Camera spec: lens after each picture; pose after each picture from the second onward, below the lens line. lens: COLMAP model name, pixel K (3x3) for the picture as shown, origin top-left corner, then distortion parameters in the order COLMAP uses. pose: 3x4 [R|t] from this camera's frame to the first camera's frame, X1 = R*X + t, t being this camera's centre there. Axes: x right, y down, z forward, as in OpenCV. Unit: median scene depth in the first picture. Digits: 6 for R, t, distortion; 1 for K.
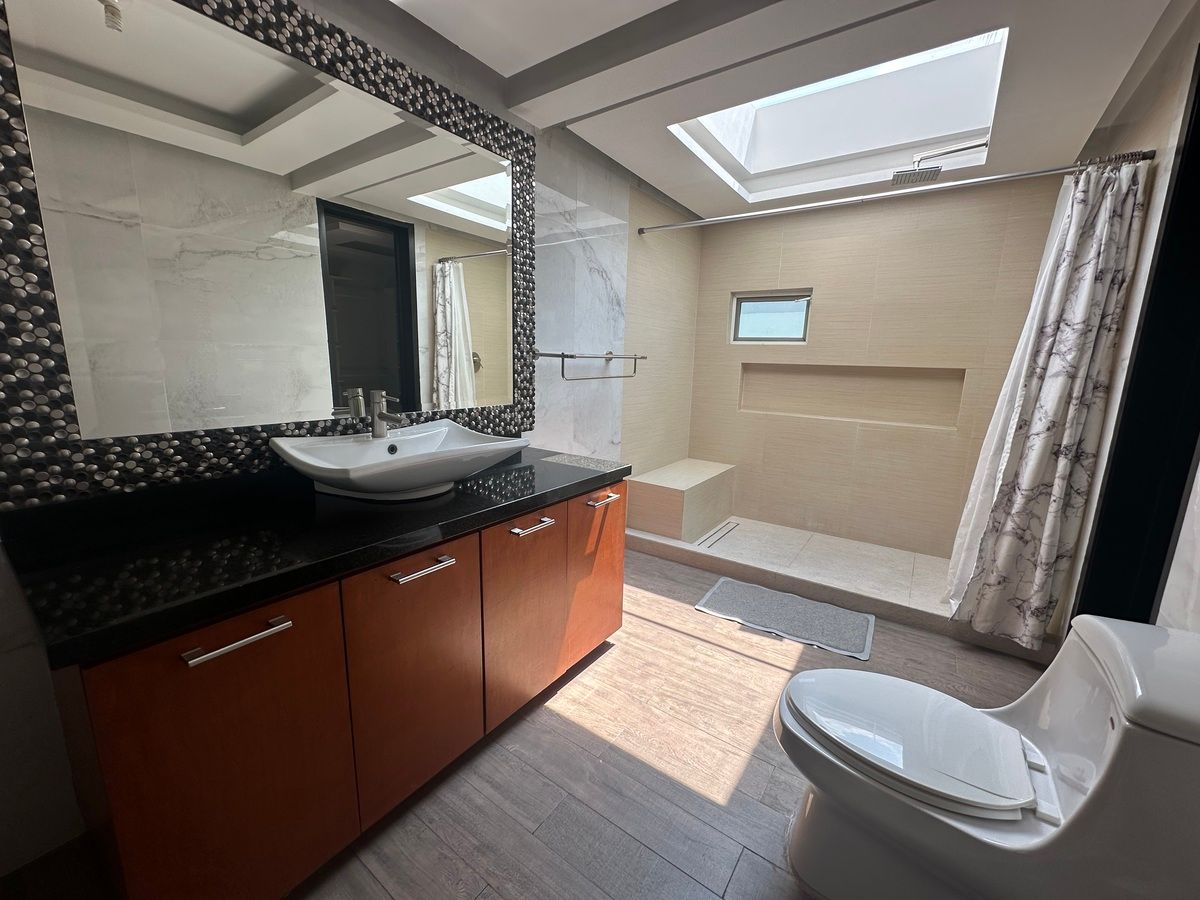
lens RADIAL K [[476.8, 0, 596.2], [0, 476.8, 443.4], [0, 0, 1]] dist [-0.004370, 0.000313]
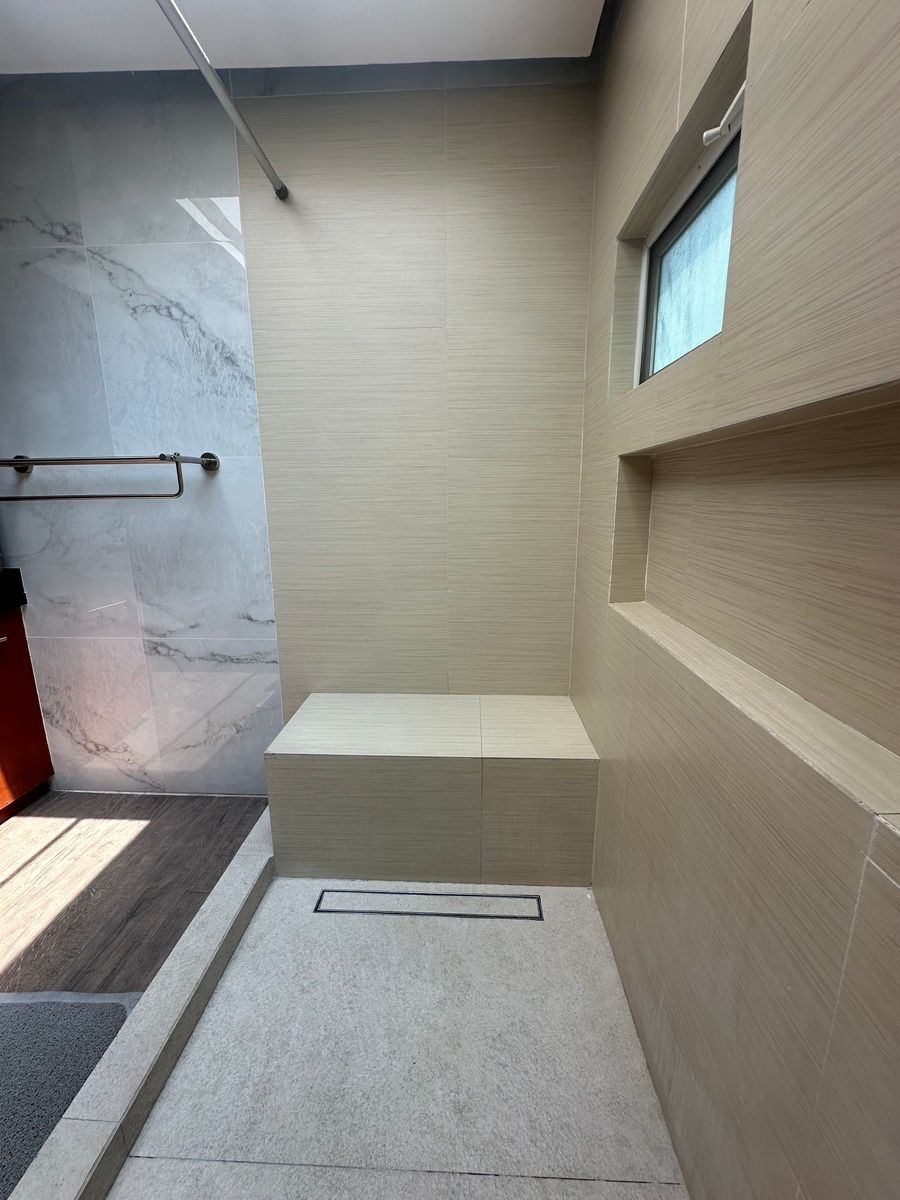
lens RADIAL K [[476.8, 0, 448.9], [0, 476.8, 596.1], [0, 0, 1]] dist [-0.004370, 0.000313]
pose [[0.546890, 0.145741, -0.824422, 1.064685], [-0.130625, 0.987526, 0.087924, -0.184132], [0.826952, 0.059605, 0.559105, 1.502361]]
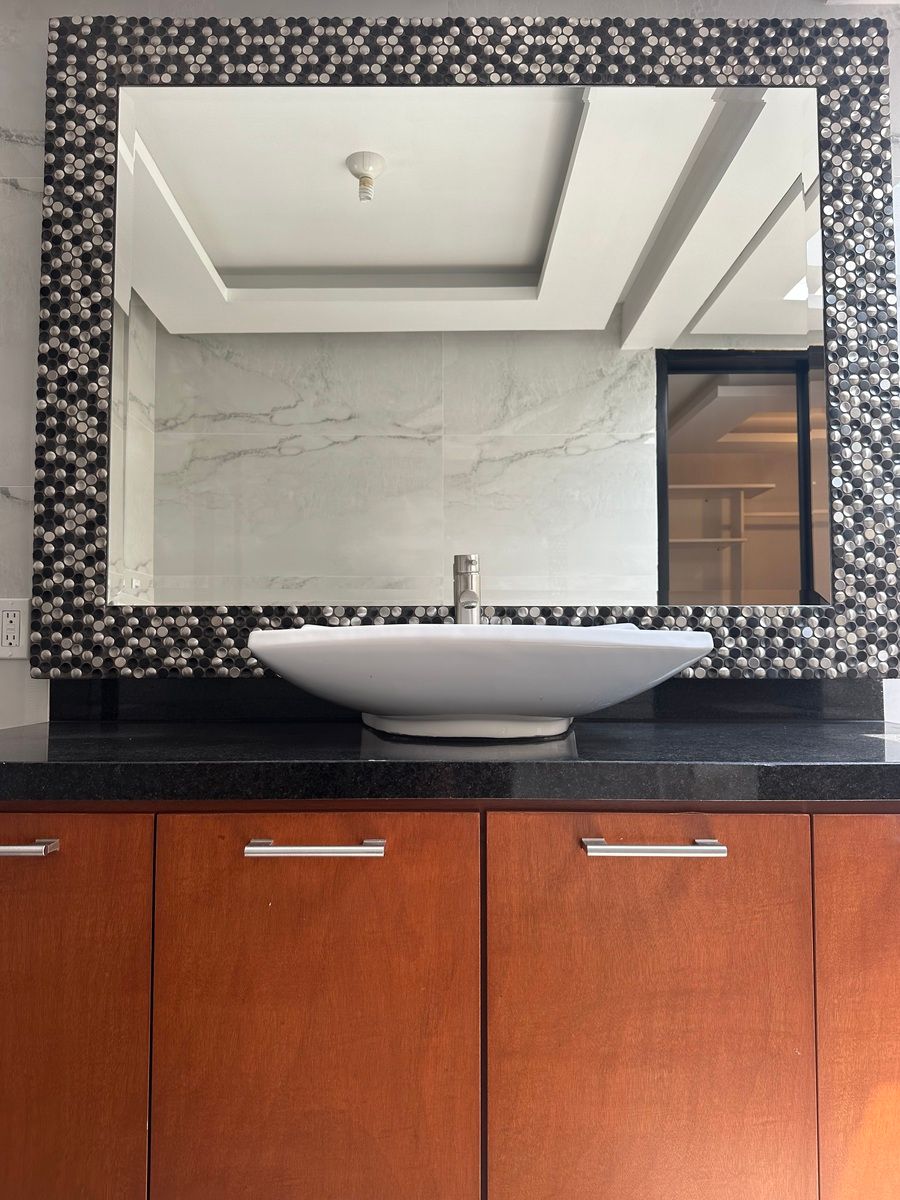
lens RADIAL K [[845.9, 0, 462.4], [0, 845.9, 603.9], [0, 0, 1]] dist [0.041325, -0.052743]
pose [[0.584859, -0.078337, -0.807343, 0.288838], [-0.127435, 0.974091, -0.186834, 0.115406], [0.801062, 0.212155, 0.559723, 0.413163]]
